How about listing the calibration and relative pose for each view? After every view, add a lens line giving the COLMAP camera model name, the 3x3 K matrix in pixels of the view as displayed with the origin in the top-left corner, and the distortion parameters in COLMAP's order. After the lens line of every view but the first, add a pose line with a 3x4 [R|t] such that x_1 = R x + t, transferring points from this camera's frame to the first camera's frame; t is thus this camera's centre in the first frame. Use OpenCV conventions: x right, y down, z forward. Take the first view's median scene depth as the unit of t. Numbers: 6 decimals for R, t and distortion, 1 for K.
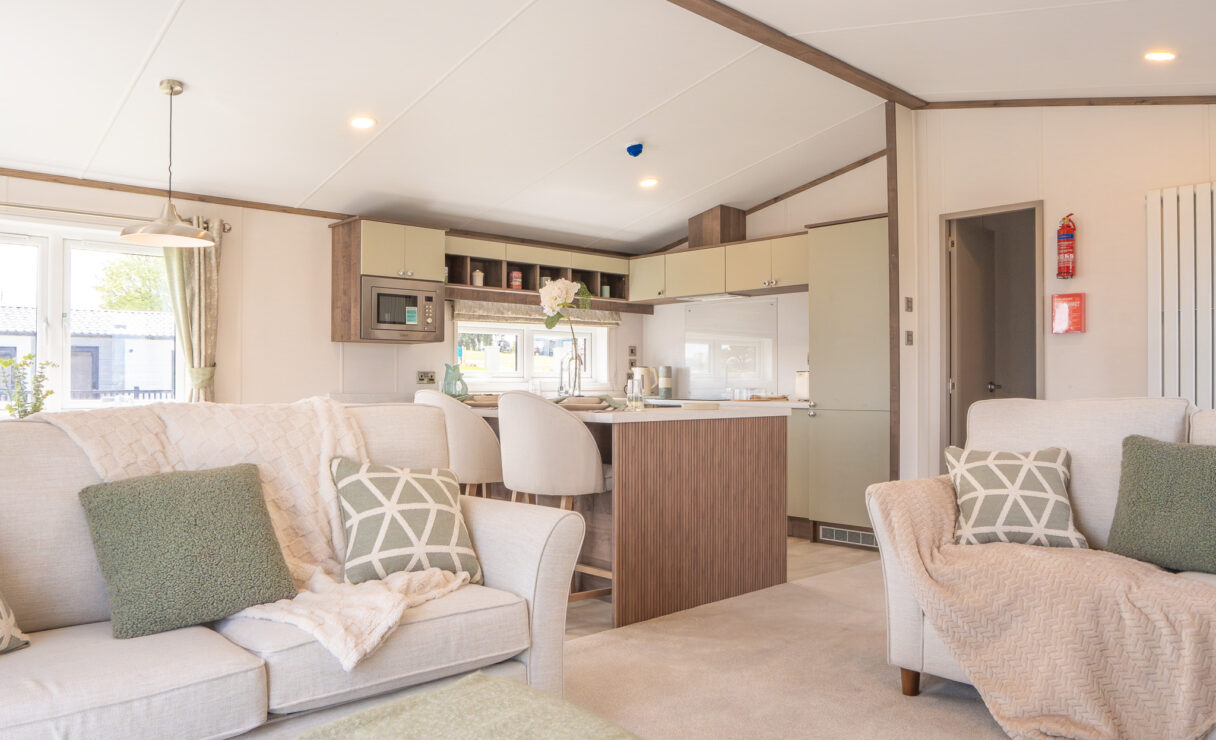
lens RADIAL K [[860.9, 0, 607.1], [0, 860.9, 378.1], [0, 0, 1]] dist [-0.076755, 0.053201]
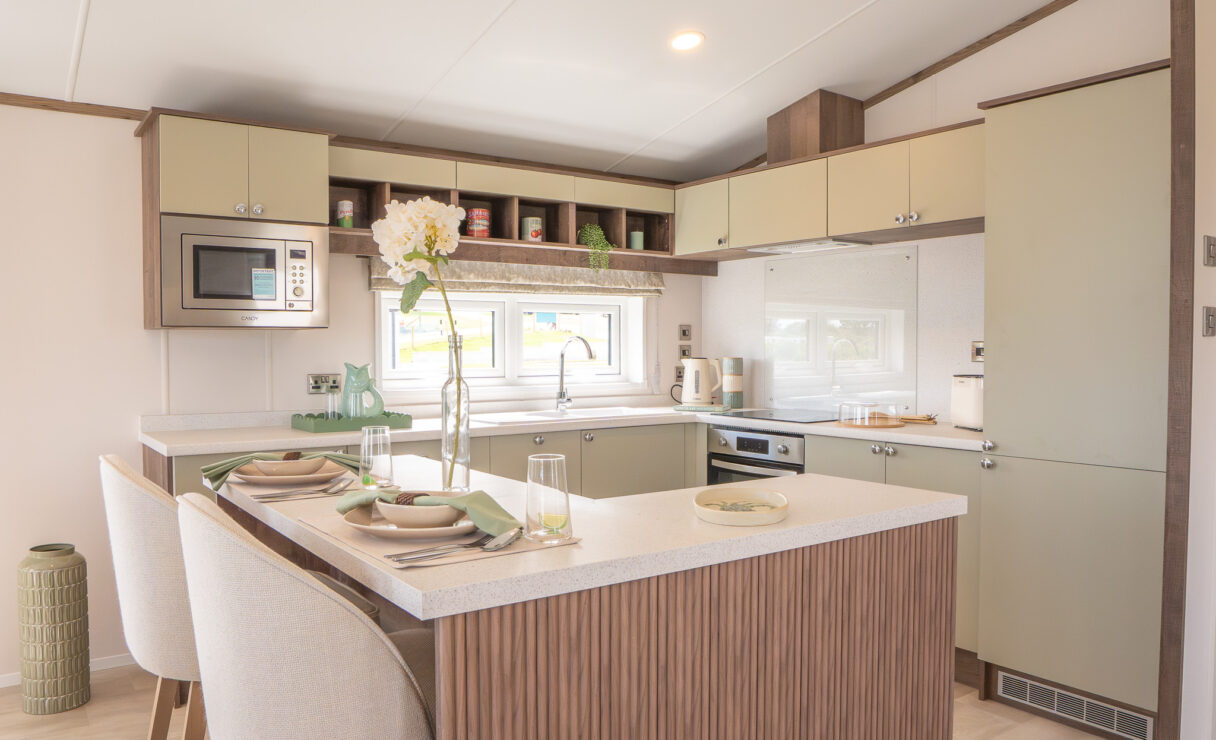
lens RADIAL K [[876.4, 0, 602.5], [0, 876.4, 381.0], [0, 0, 1]] dist [-0.100173, 0.098528]
pose [[0.991217, 0.004044, -0.132183, 0.067842], [0.001913, 0.998989, 0.044906, -0.030213], [0.132231, -0.044764, 0.990208, 0.409713]]
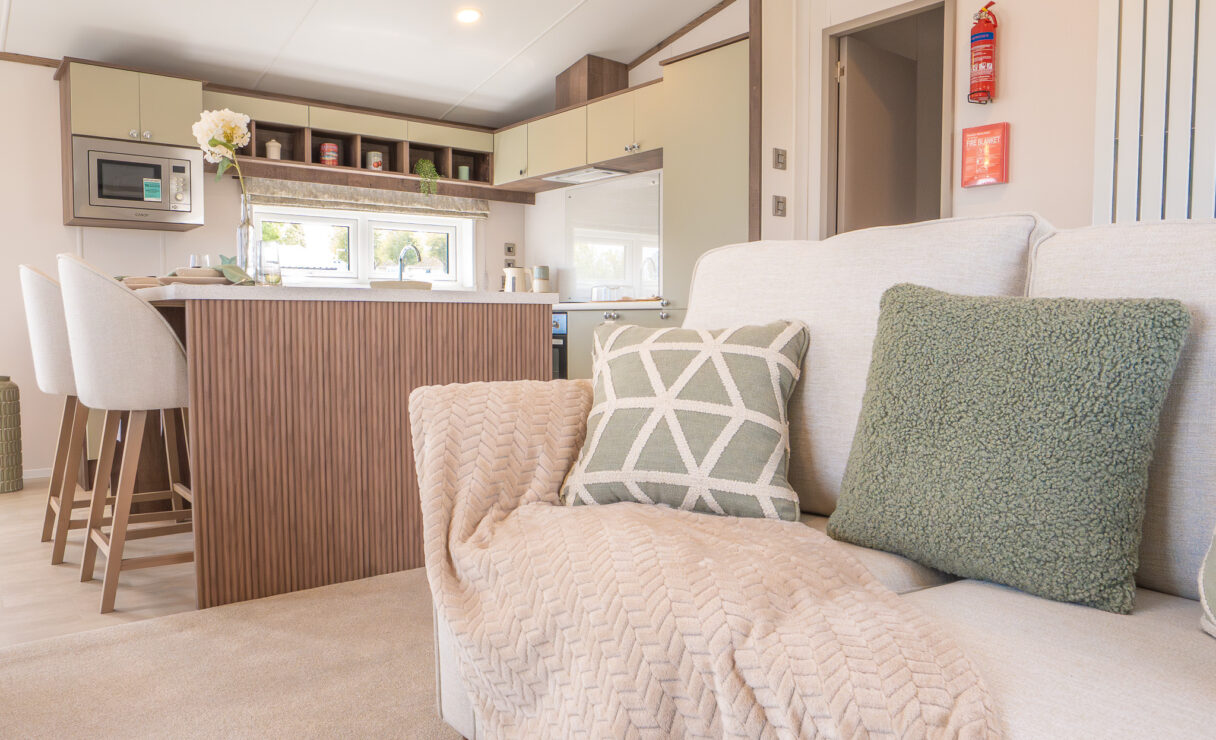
lens RADIAL K [[851.7, 0, 608.0], [0, 851.7, 370.0], [0, 0, 1]] dist [-0.053774, 0.007204]
pose [[0.997522, 0.005897, -0.070102, 0.221832], [-0.001338, 0.997890, 0.064907, 0.037925], [0.070337, -0.064653, 0.995426, 0.230252]]
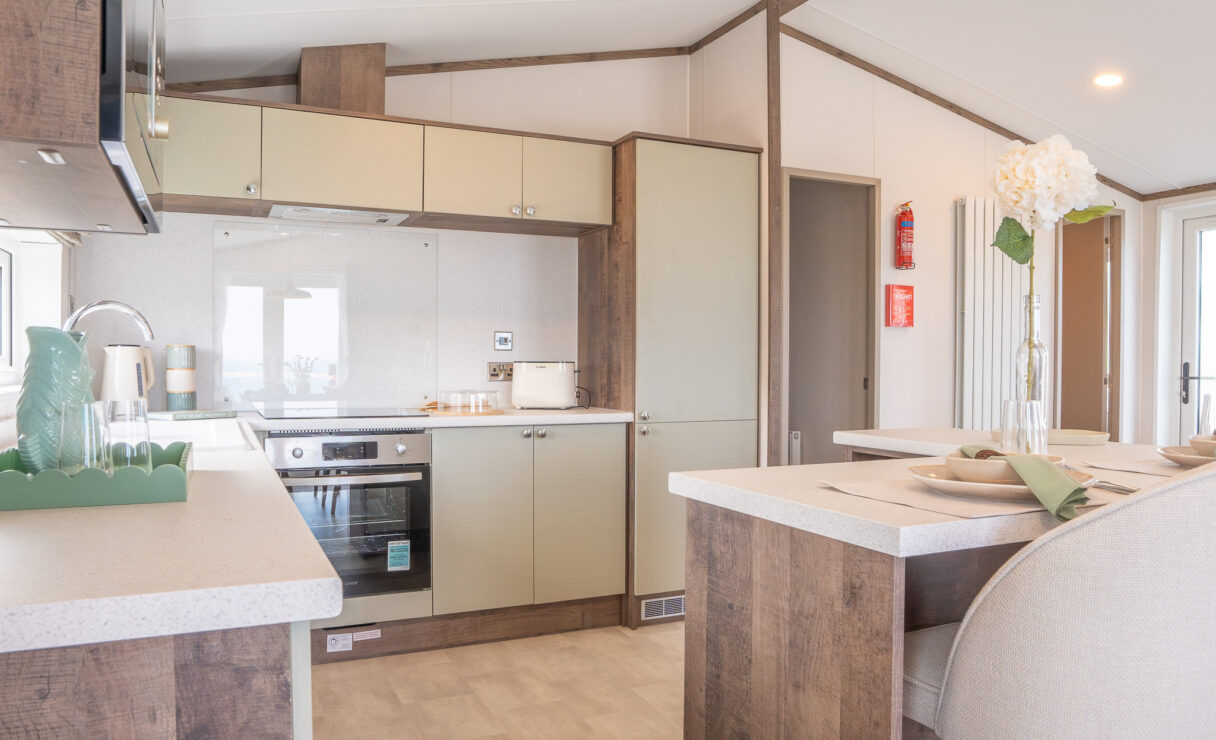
lens RADIAL K [[851.7, 0, 608.0], [0, 851.7, 370.0], [0, 0, 1]] dist [-0.053774, 0.007204]
pose [[0.311062, -0.008014, 0.950356, -0.341211], [-0.010431, 0.999875, 0.011845, -0.009284], [-0.950332, -0.013597, 0.310940, 0.760882]]
